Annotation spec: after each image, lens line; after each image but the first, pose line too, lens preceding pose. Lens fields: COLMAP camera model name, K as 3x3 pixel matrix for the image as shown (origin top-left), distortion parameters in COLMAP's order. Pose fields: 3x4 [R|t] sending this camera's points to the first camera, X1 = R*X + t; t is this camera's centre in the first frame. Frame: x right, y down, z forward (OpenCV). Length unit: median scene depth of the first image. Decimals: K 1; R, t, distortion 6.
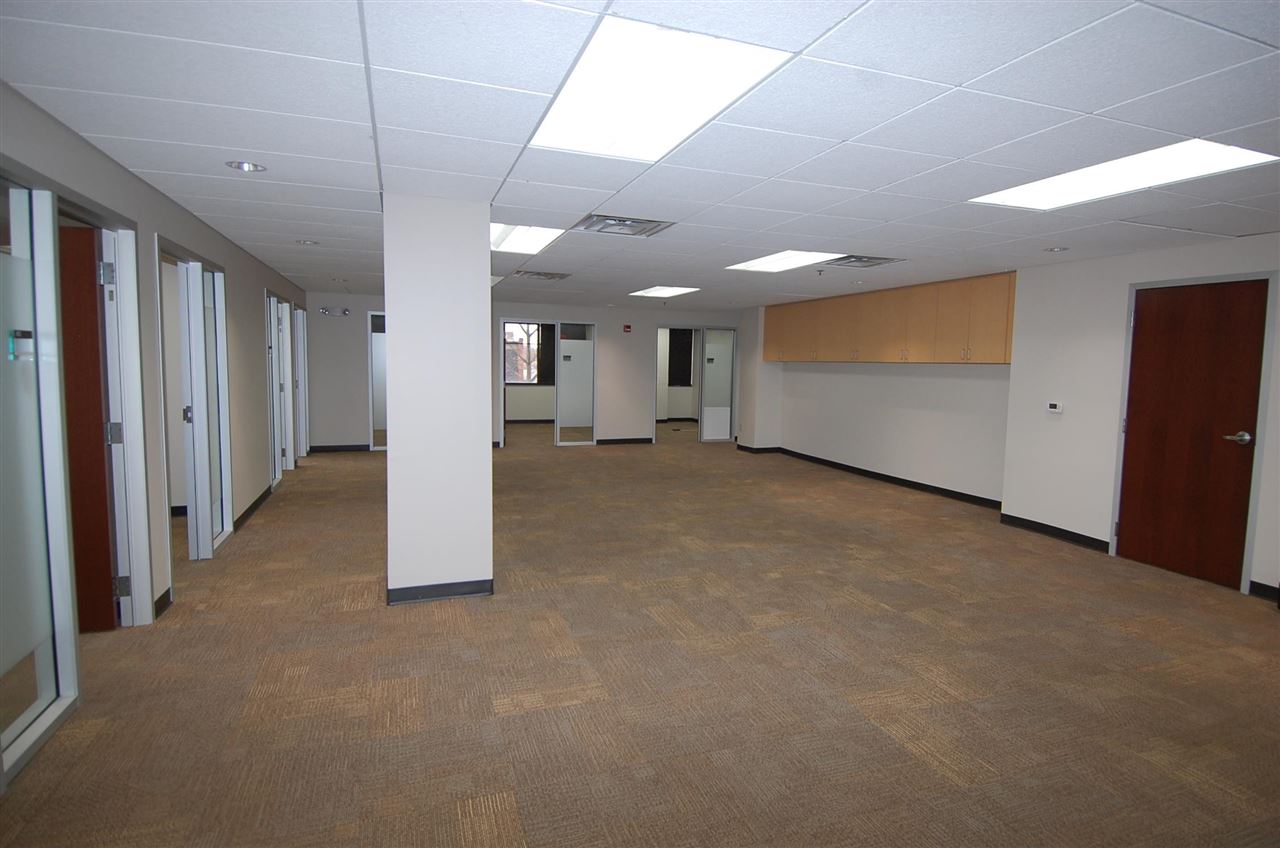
lens RADIAL K [[678.5, 0, 633.2], [0, 678.5, 417.6], [0, 0, 1]] dist [0.030970, -0.040687]
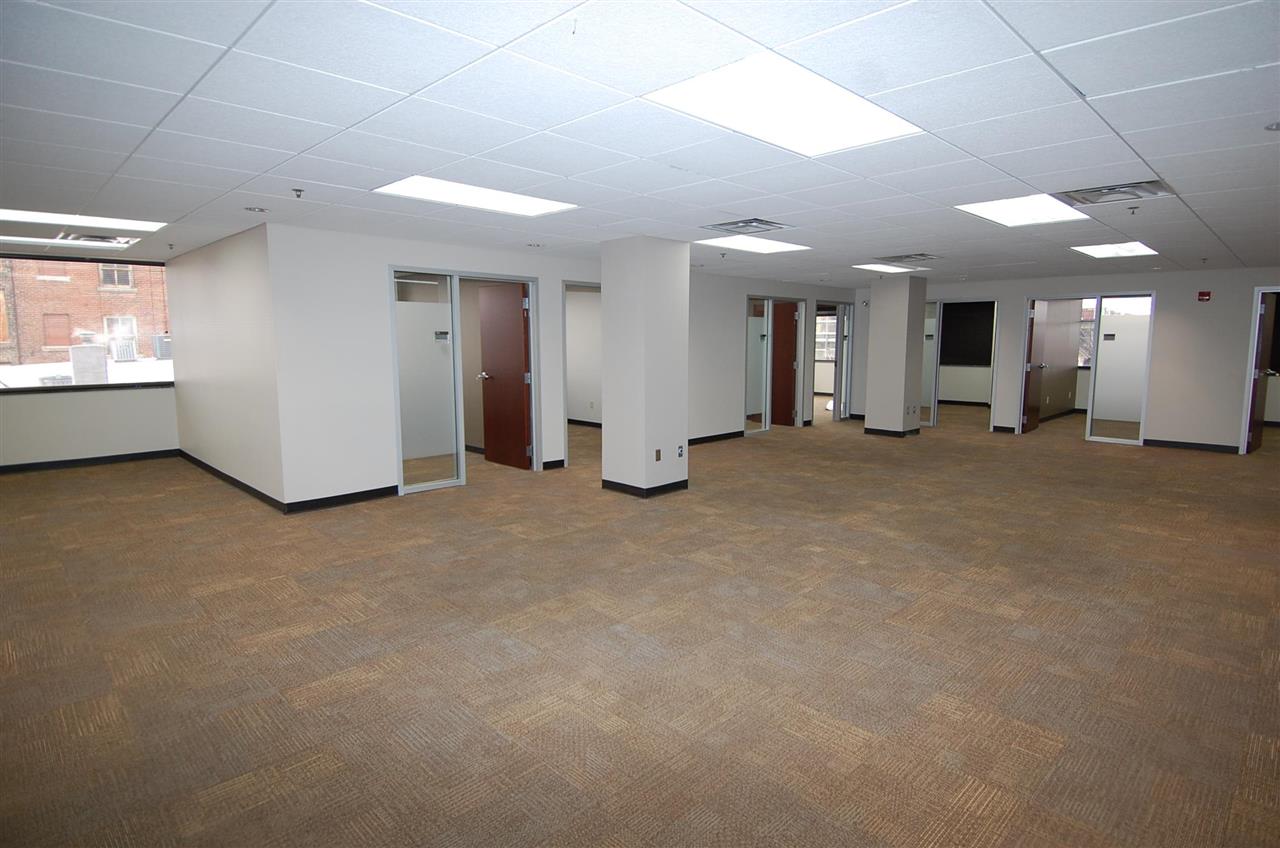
lens RADIAL K [[678.5, 0, 667.2], [0, 678.5, 414.4], [0, 0, 1]] dist [0.030970, -0.040687]
pose [[0.436729, 0.083869, -0.895675, 1.018511], [-0.070099, 0.995790, 0.059064, -0.011286], [0.896858, 0.036991, 0.440770, 0.356517]]
